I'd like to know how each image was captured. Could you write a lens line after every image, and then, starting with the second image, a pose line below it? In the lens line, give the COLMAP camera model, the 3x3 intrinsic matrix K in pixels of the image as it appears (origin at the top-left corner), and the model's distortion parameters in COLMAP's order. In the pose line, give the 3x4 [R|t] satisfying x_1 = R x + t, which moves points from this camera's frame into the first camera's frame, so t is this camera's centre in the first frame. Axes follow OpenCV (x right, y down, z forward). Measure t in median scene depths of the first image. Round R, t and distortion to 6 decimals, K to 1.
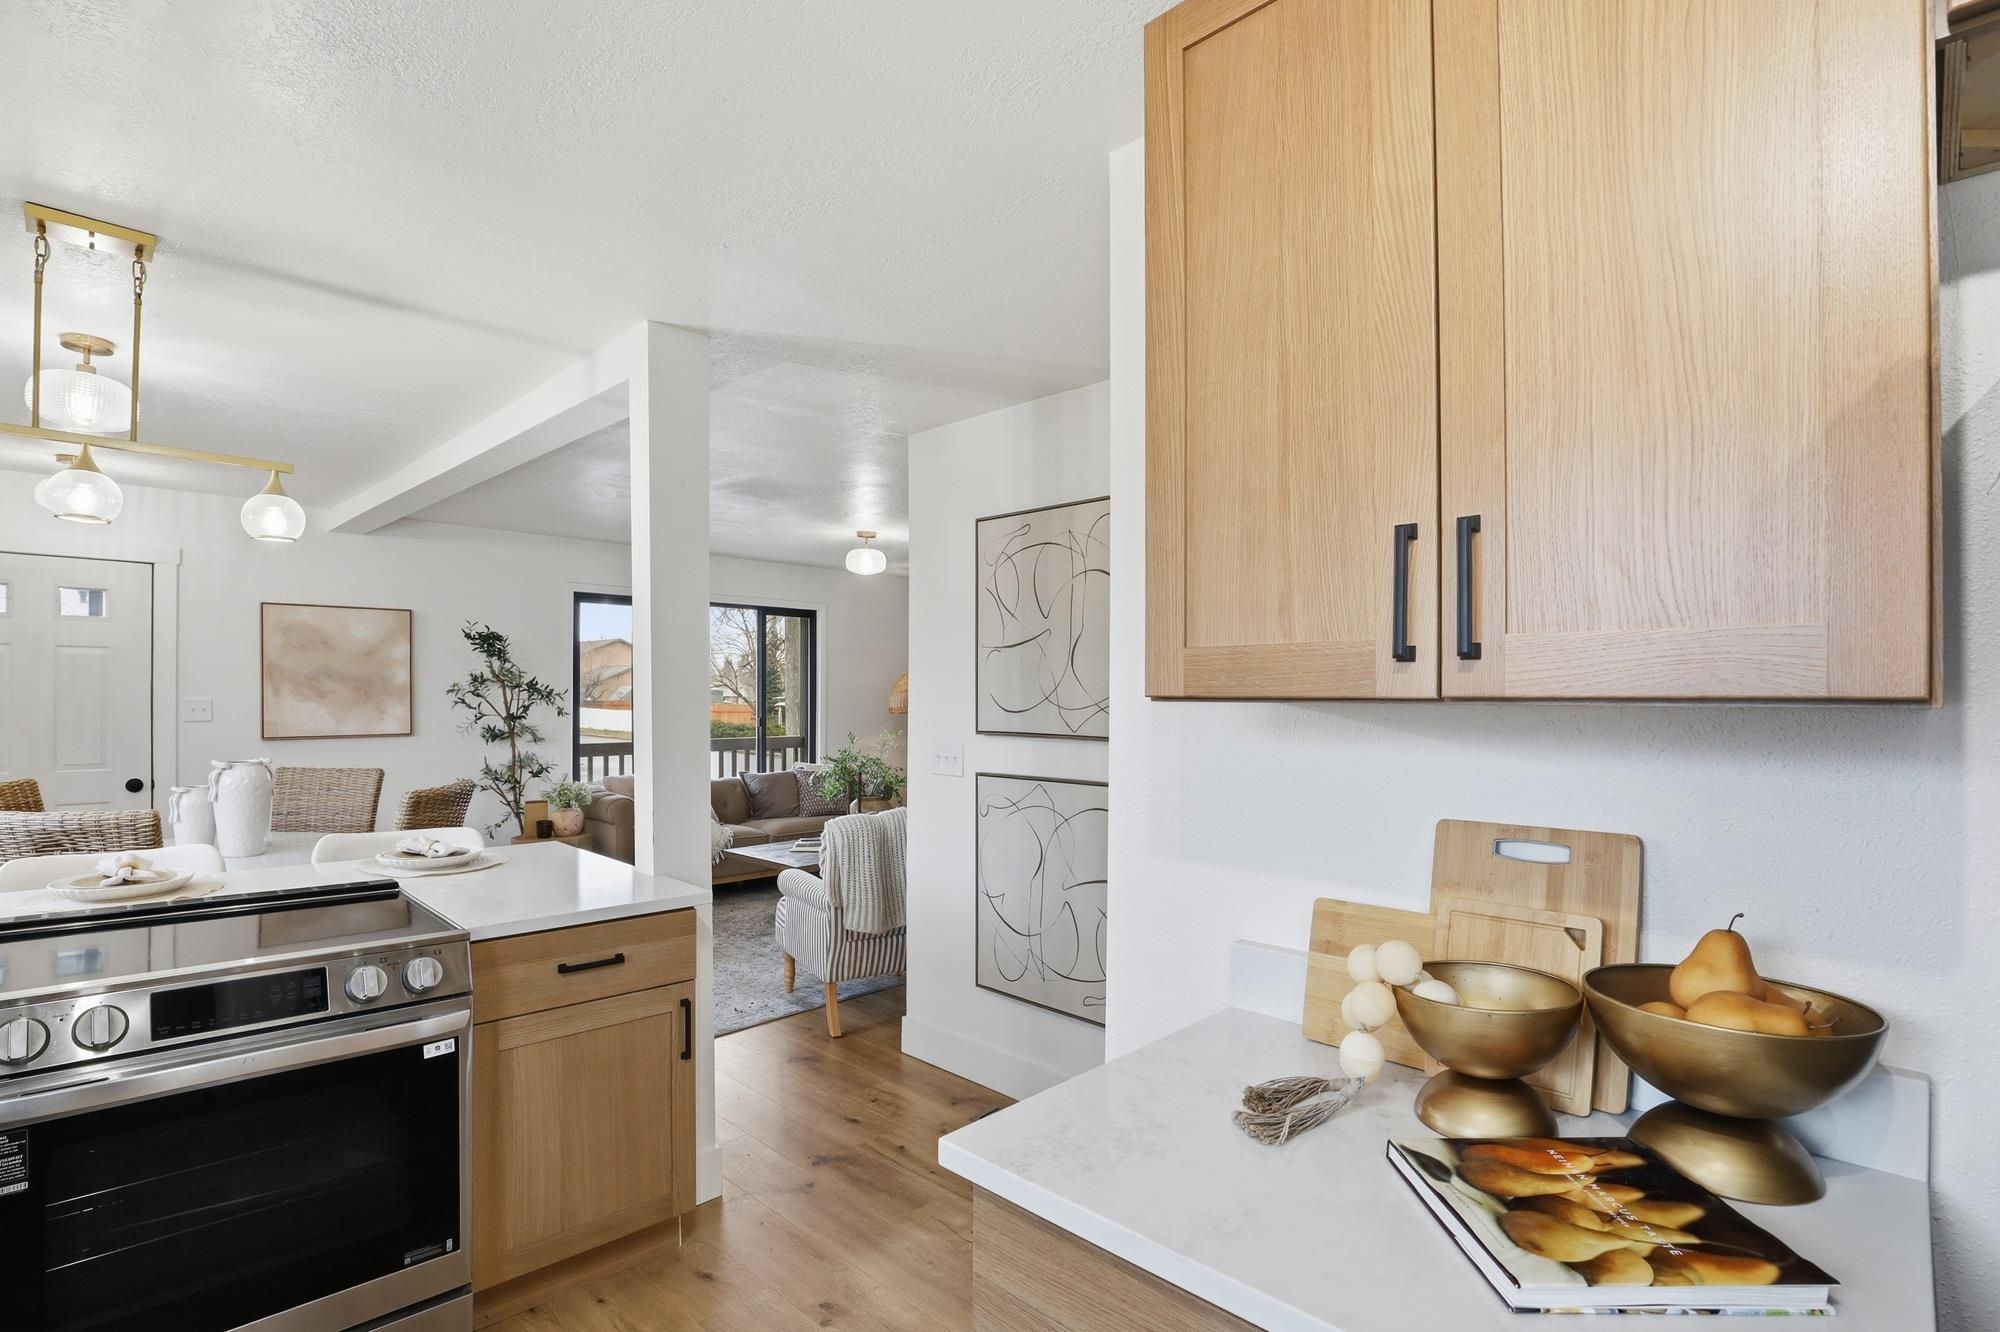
lens RADIAL K [[953.6, 0, 981.0], [0, 953.6, 700.9], [0, 0, 1]] dist [-0.030234, 0.000844]
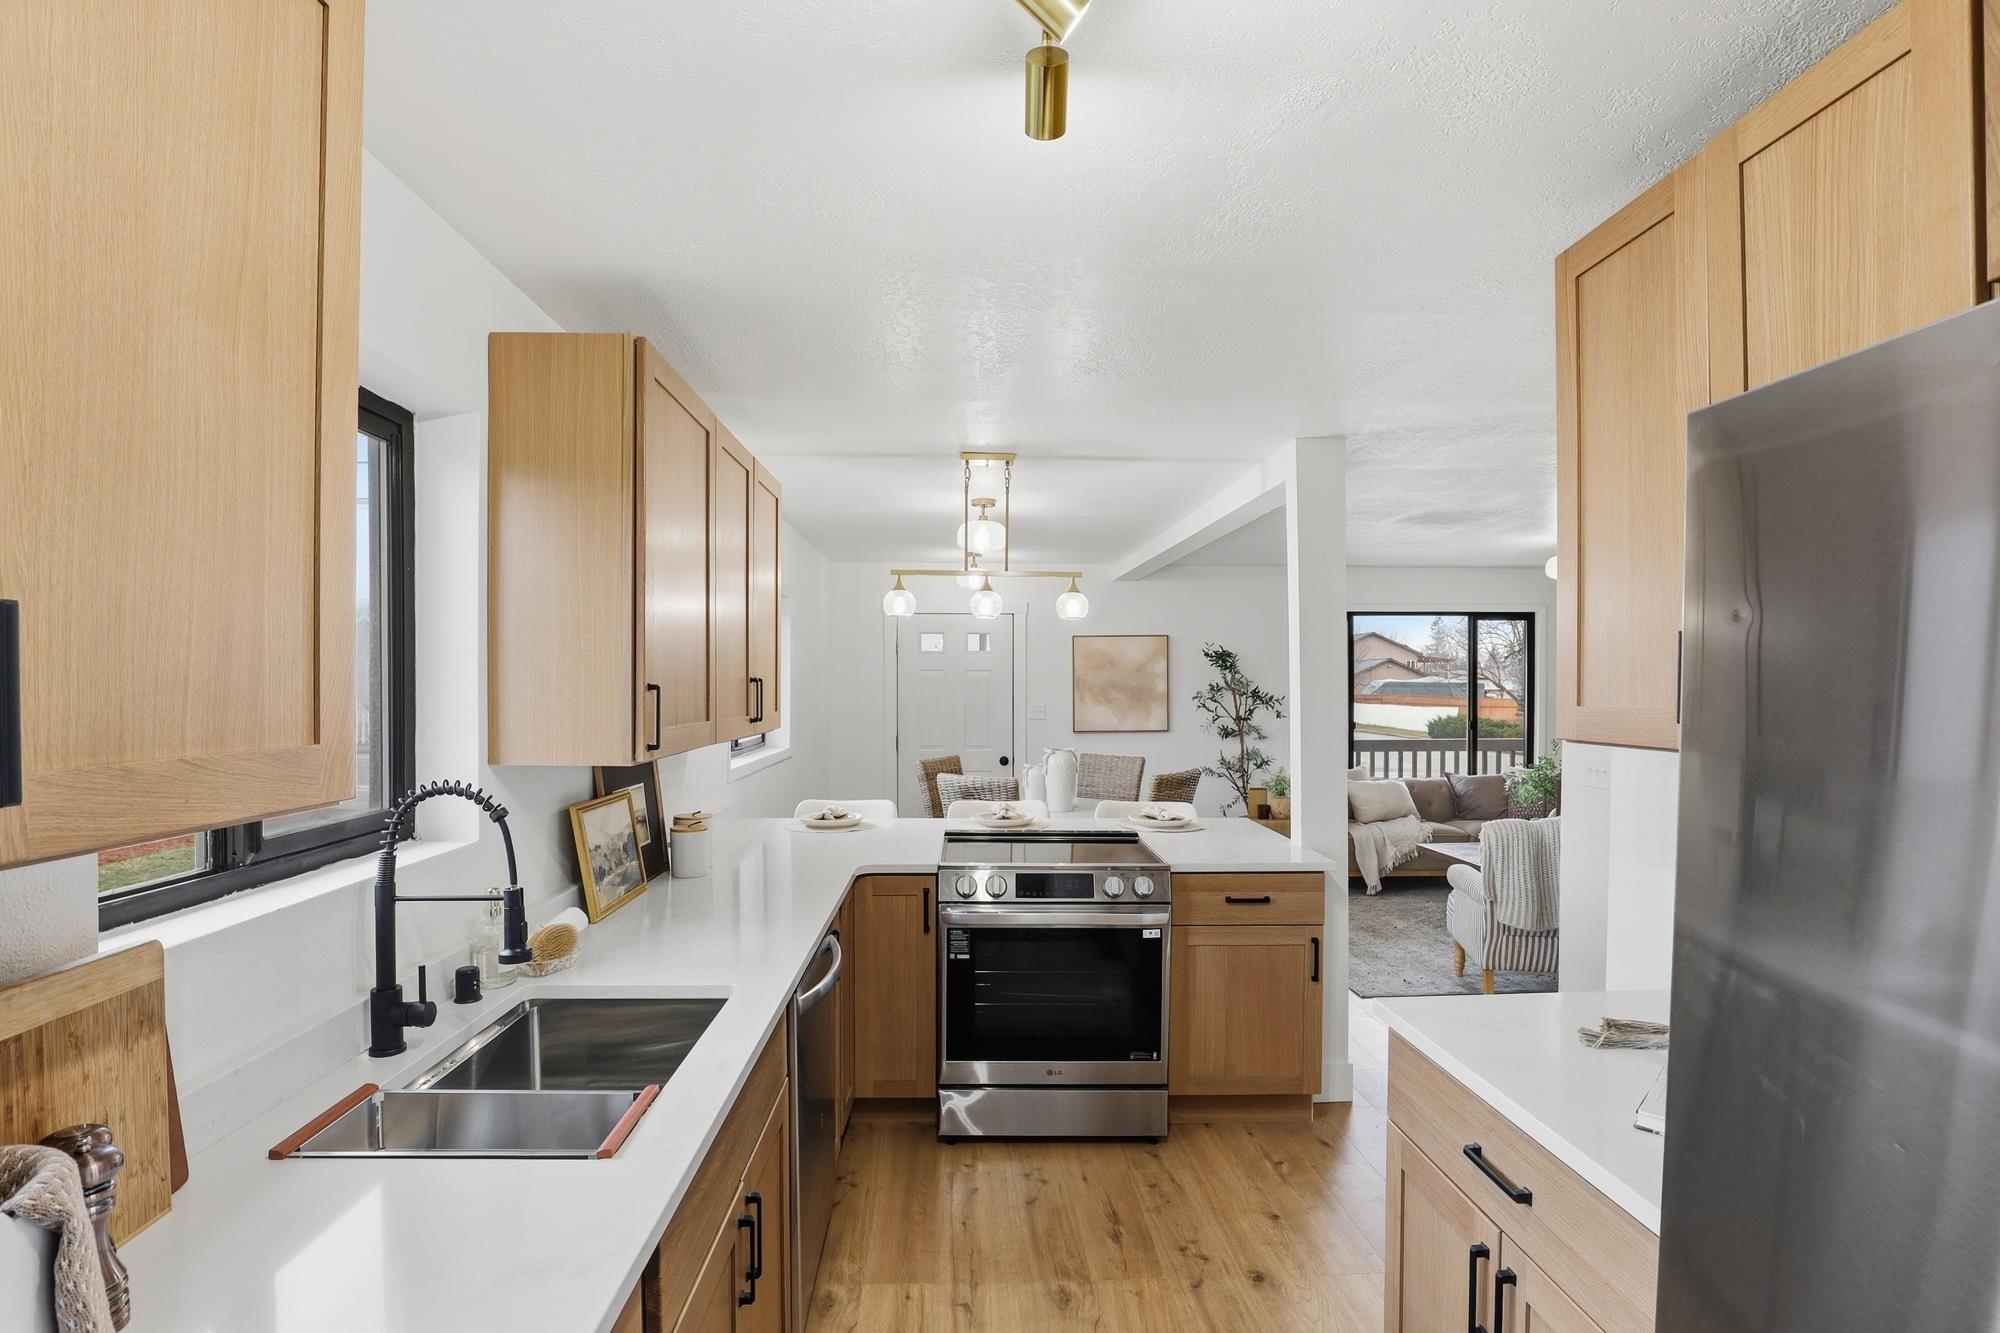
lens RADIAL K [[953.6, 0, 981.0], [0, 953.6, 701.4], [0, 0, 1]] dist [-0.030234, 0.000844]
pose [[0.726006, 0.005338, -0.687668, 0.185381], [0.000216, 0.999968, 0.007990, -0.025883], [0.687688, -0.005949, 0.725982, -0.217565]]
